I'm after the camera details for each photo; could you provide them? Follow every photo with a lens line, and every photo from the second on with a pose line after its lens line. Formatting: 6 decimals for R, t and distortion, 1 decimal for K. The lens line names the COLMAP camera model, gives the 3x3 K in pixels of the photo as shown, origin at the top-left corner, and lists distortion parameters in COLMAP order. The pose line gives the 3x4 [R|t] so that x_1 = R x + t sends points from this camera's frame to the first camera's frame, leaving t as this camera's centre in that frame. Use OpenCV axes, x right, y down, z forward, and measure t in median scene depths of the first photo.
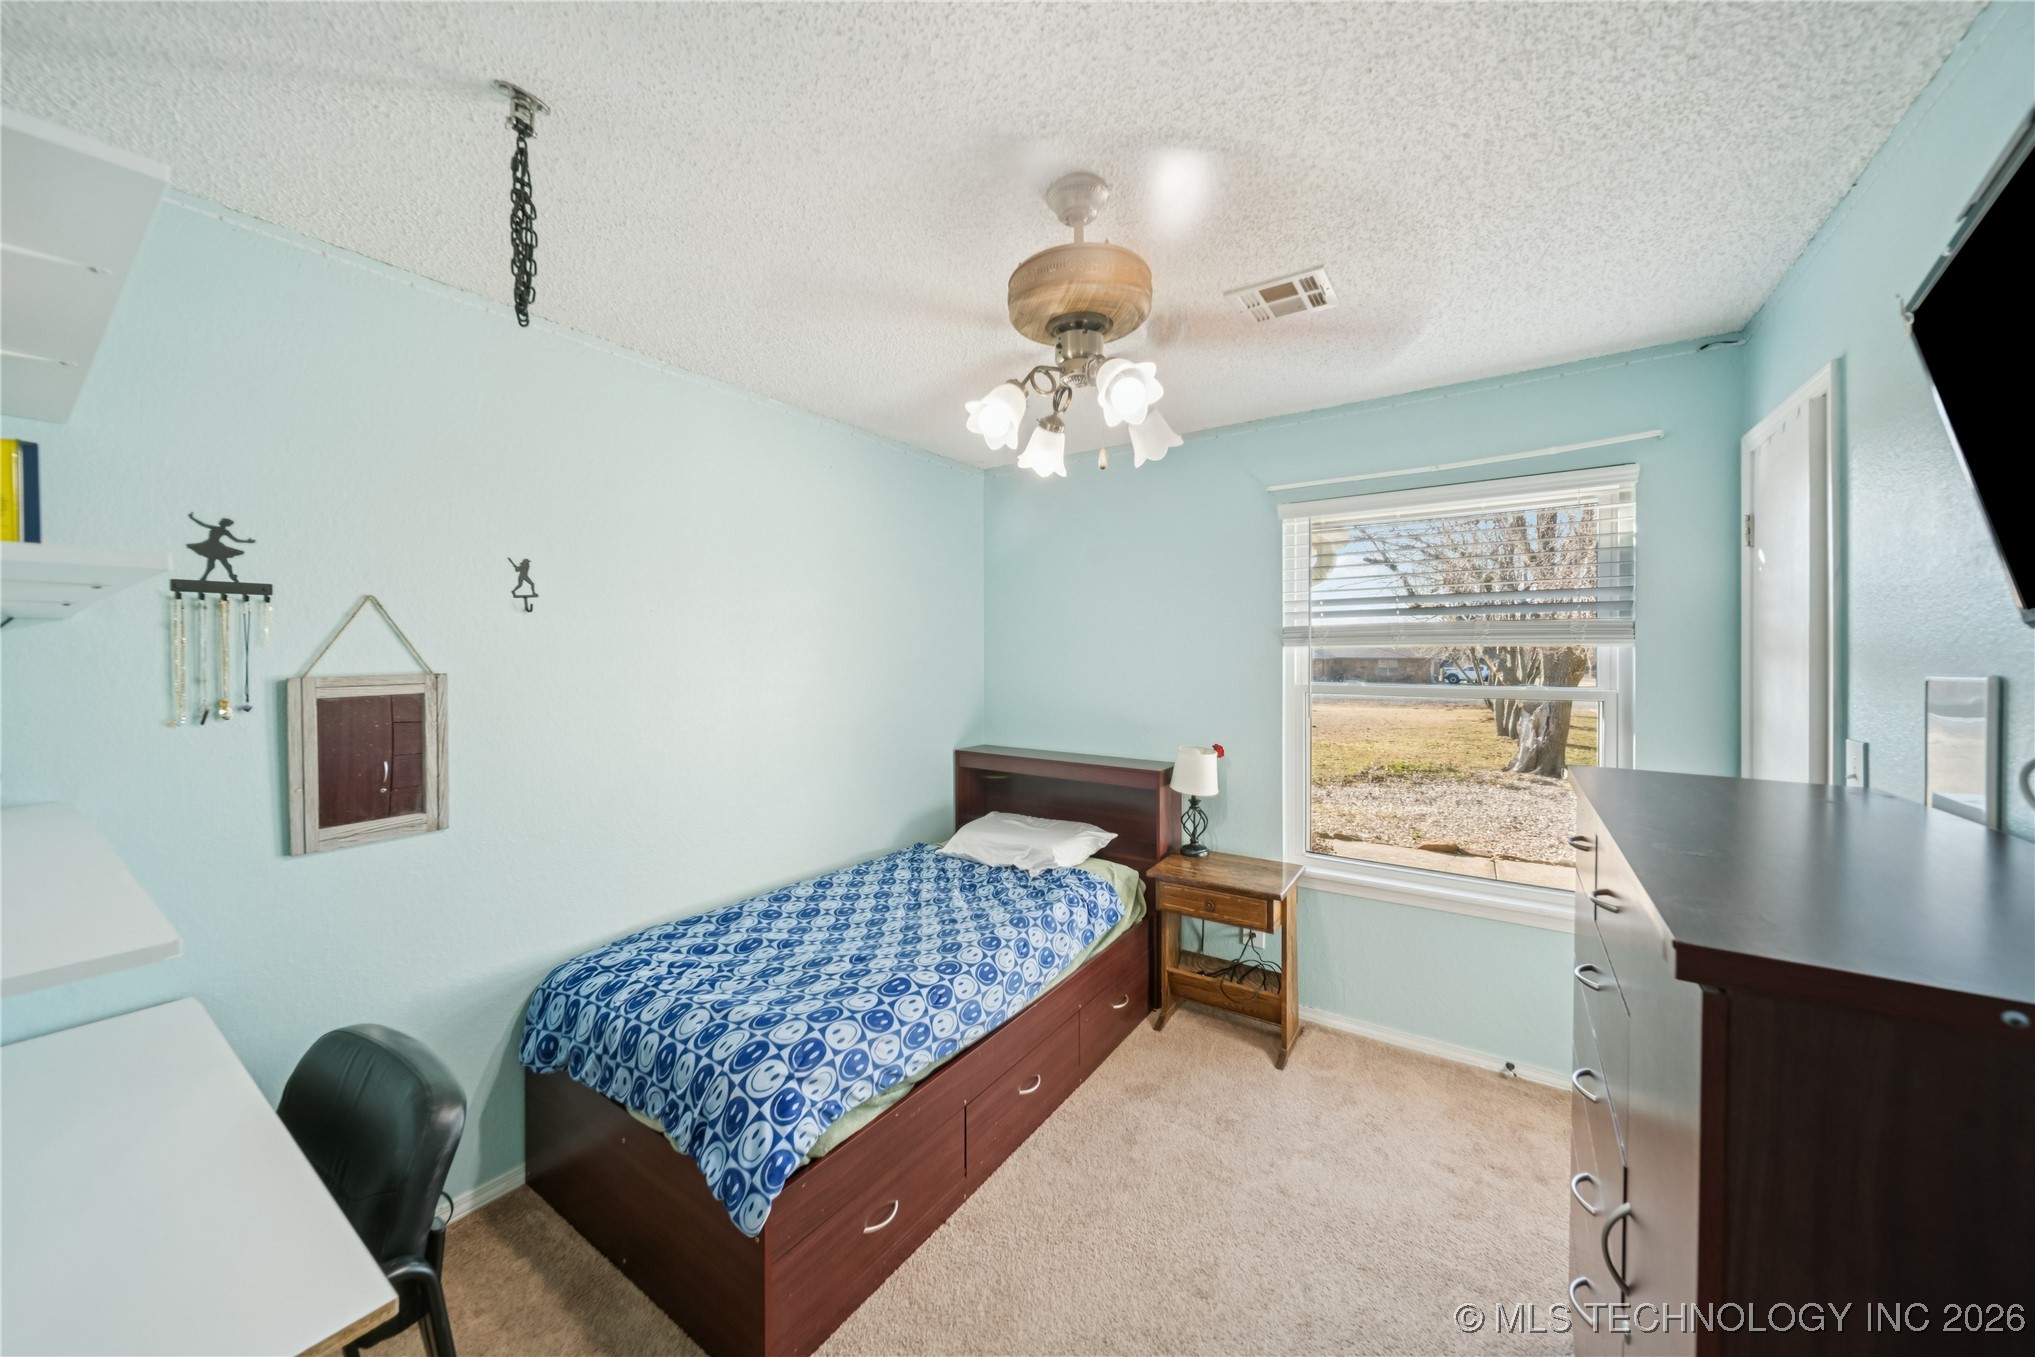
lens RADIAL K [[717.8, 0, 1004.7], [0, 717.8, 658.8], [0, 0, 1]] dist [-0.001741, -0.000124]
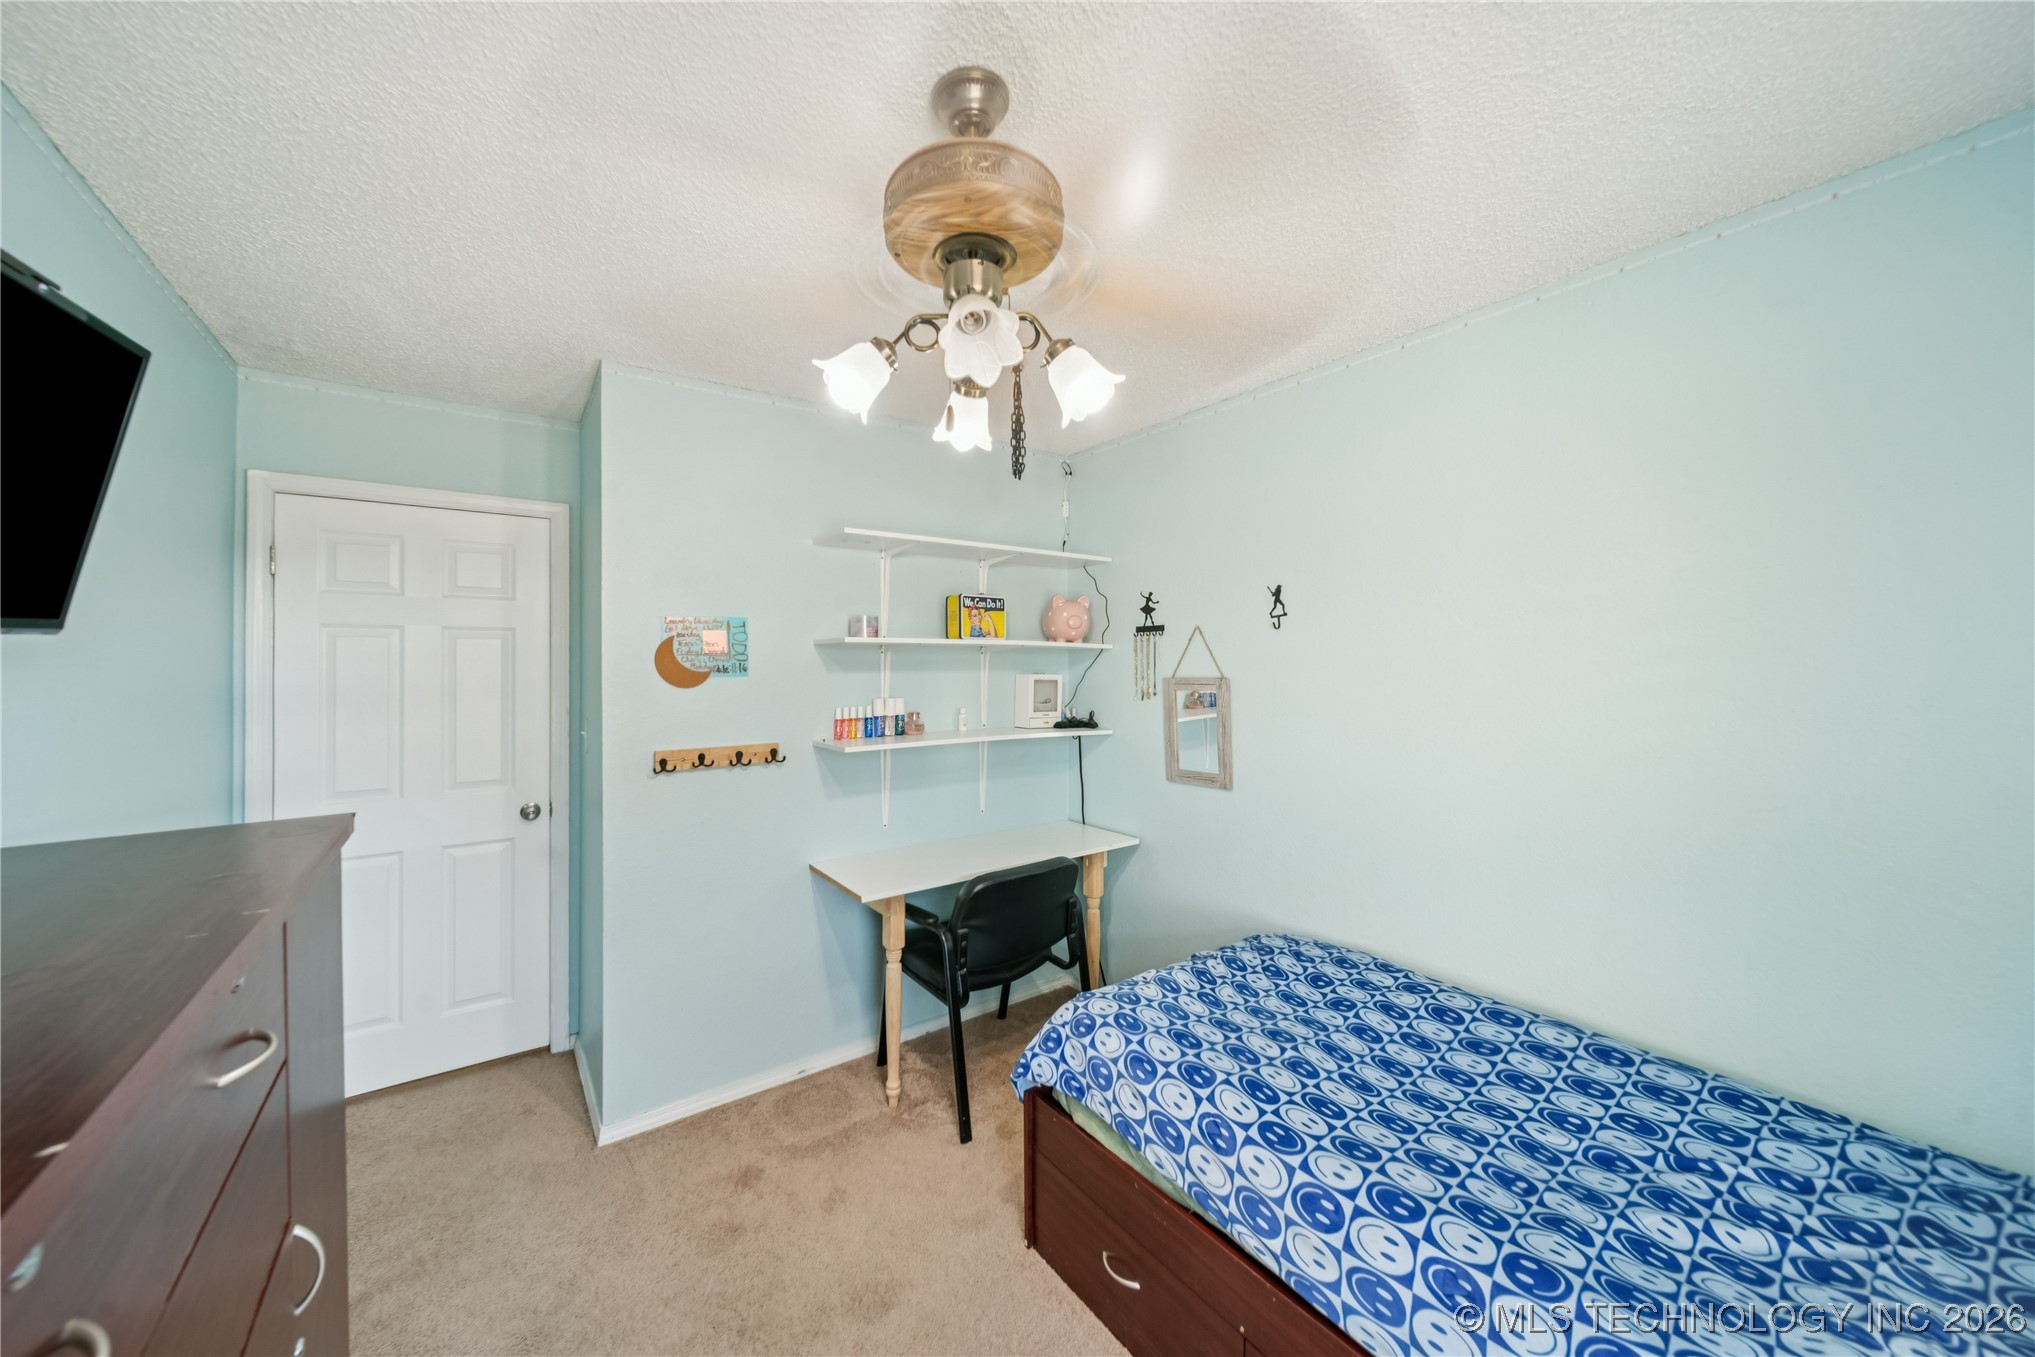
lens RADIAL K [[717.8, 0, 1005.3], [0, 717.8, 679.1], [0, 0, 1]] dist [-0.001741, -0.000124]
pose [[-0.334736, 0.019986, -0.942100, 0.663541], [-0.005493, 0.999717, 0.023161, -0.007438], [0.942296, 0.012928, -0.334531, 1.038746]]
